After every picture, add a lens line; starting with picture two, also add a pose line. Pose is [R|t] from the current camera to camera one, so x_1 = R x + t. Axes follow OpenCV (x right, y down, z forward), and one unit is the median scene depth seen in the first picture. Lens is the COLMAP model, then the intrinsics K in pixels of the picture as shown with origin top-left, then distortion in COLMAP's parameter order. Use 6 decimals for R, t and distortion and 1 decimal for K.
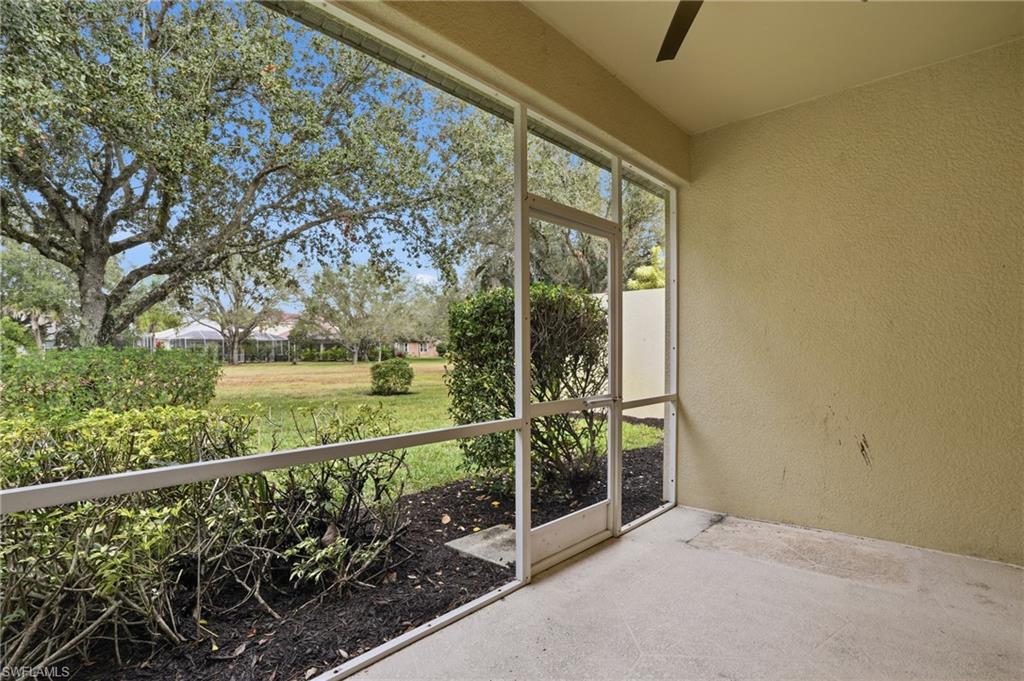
lens RADIAL K [[502.1, 0, 505.2], [0, 502.1, 370.2], [0, 0, 1]] dist [-0.021267, 0.000298]
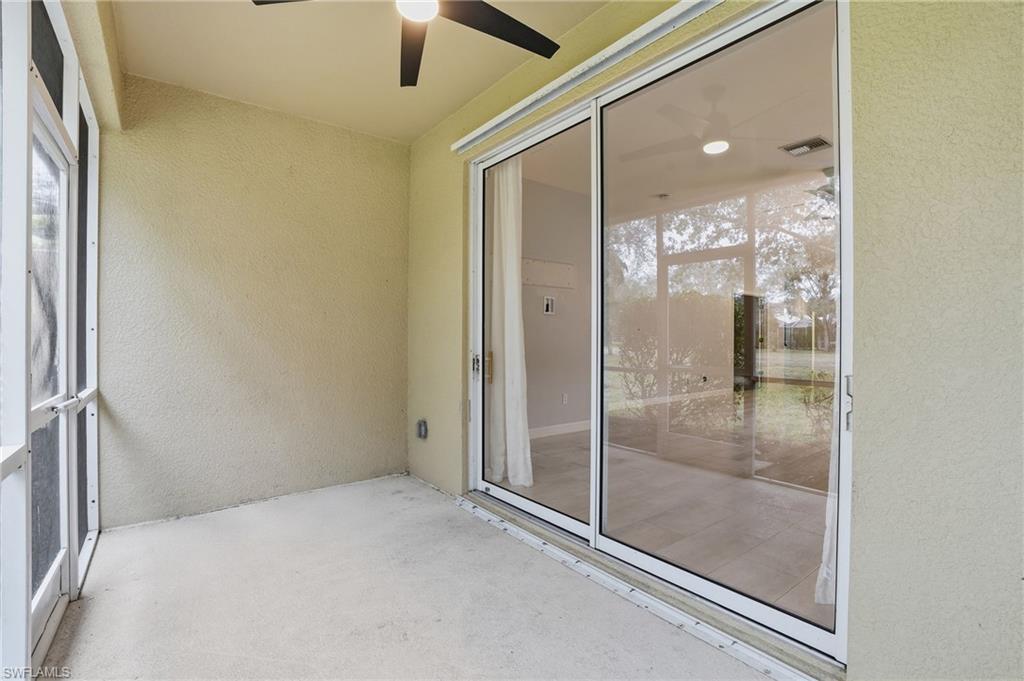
lens RADIAL K [[478.6, 0, 511.6], [0, 478.6, 340.9], [0, 0, 1]] dist [-0.047098, 0.007968]
pose [[0.181769, 0.003962, 0.983333, -0.260475], [0.028702, 0.999544, -0.009333, -0.001321], [-0.982922, 0.029920, 0.181572, 0.243953]]
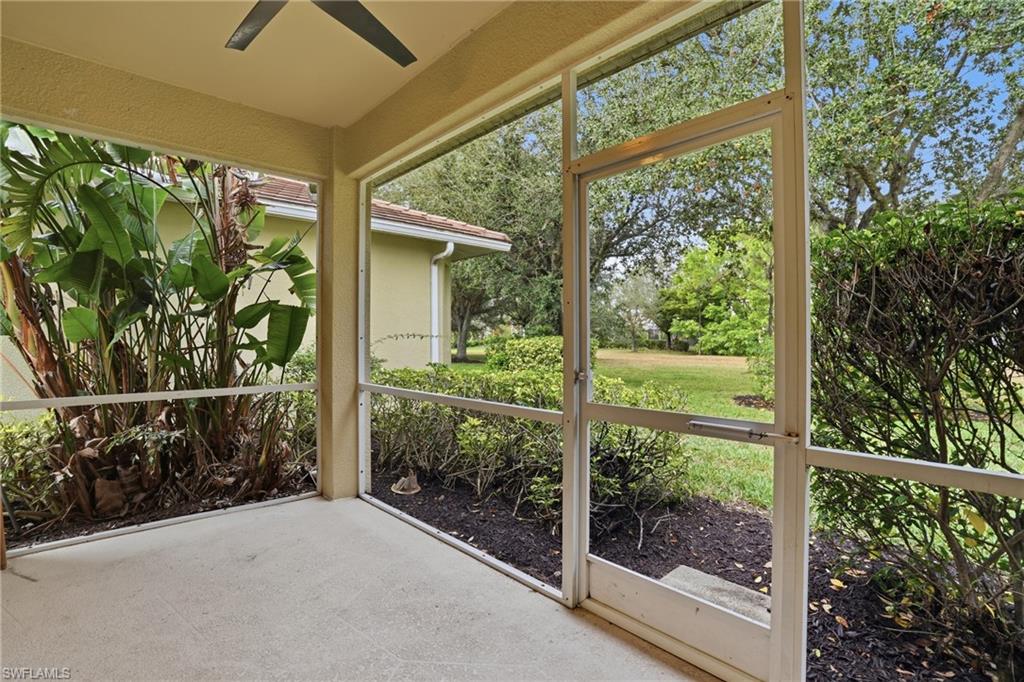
lens RADIAL K [[480.8, 0, 511.1], [0, 480.8, 335.4], [0, 0, 1]] dist [-0.055751, 0.016672]
pose [[-0.068319, -0.003076, -0.997659, 1.134210], [-0.033900, 0.999425, -0.000760, -0.053531], [0.997087, 0.033769, -0.068384, 1.224657]]
